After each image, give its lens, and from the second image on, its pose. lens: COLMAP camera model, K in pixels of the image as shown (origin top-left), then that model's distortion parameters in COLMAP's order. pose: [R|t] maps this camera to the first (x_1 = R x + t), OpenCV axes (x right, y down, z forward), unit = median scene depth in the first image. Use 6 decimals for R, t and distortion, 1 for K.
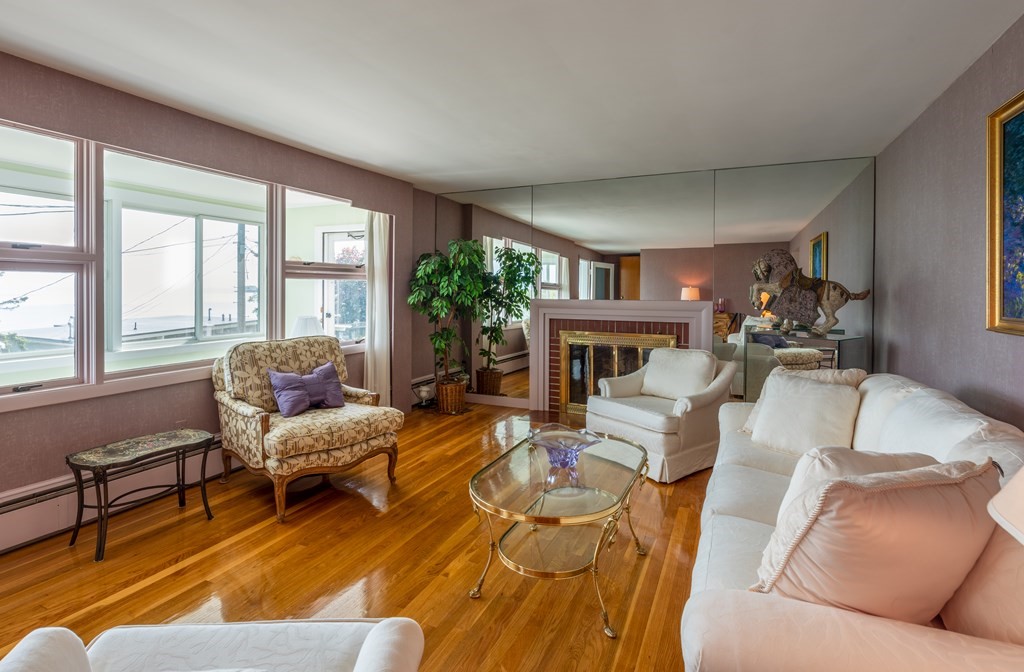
lens RADIAL K [[521.7, 0, 504.4], [0, 521.7, 293.9], [0, 0, 1]] dist [0.002485, 0.000279]
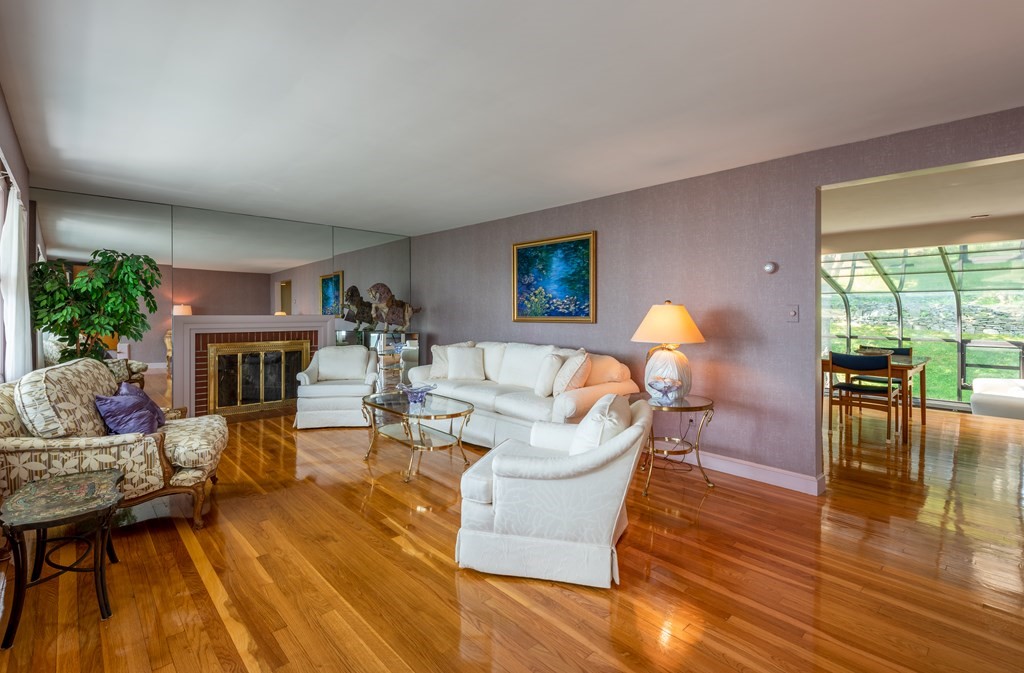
lens RADIAL K [[453.3, 0, 519.9], [0, 453.3, 312.2], [0, 0, 1]] dist [0.001010, 0.000007]
pose [[0.352687, -0.006899, 0.935716, -0.924561], [0.007178, 0.999963, 0.004668, 0.007288], [-0.935714, 0.005070, 0.352723, 0.076875]]
